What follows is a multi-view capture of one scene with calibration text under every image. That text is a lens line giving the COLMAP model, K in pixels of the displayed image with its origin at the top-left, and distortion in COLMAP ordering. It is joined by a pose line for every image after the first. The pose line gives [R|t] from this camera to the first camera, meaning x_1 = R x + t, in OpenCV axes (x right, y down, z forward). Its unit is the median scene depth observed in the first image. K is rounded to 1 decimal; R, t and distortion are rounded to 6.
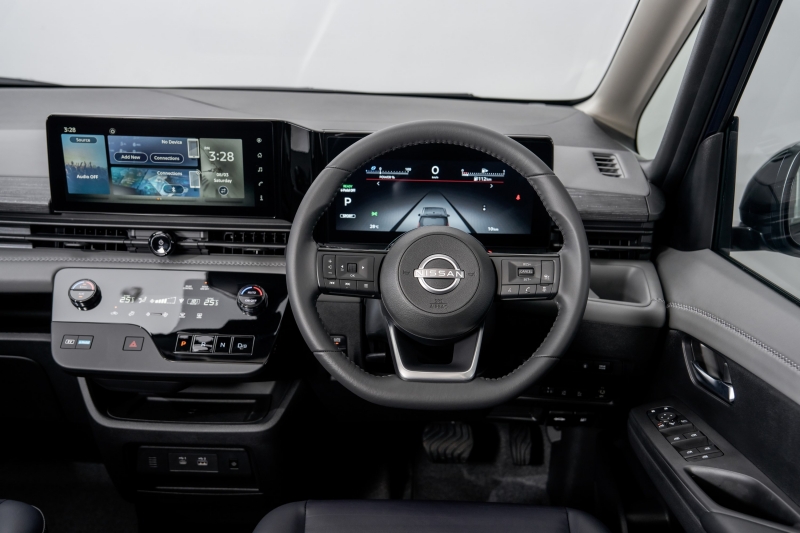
lens RADIAL K [[789.6, 0, 391.8], [0, 789.6, 266.9], [0, 0, 1]] dist [0.023784, 0.000000]
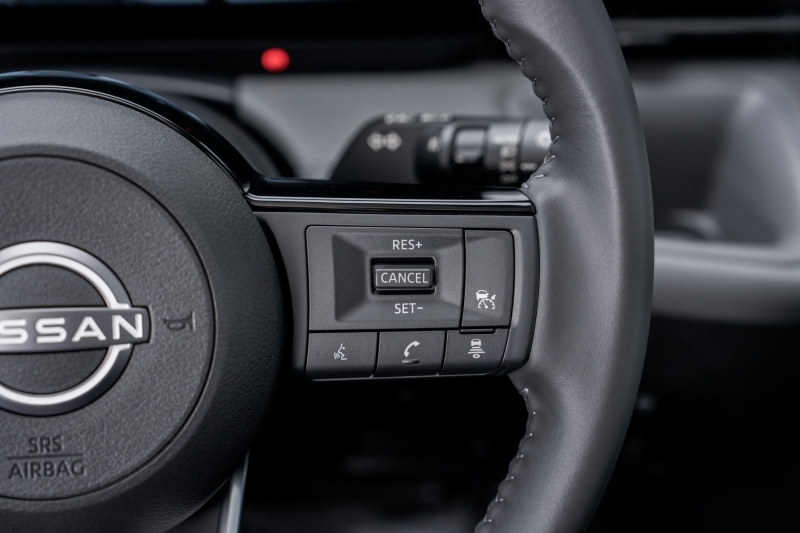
lens RADIAL K [[1605.8, 0, 399.4], [0, 1605.8, 266.5], [0, 0, 1]] dist [0.006310, 0.000000]
pose [[0.986631, -0.063340, 0.150157, 0.092977], [0.015198, 0.953125, 0.302194, -0.149804], [-0.162259, -0.295872, 0.941346, 0.526367]]
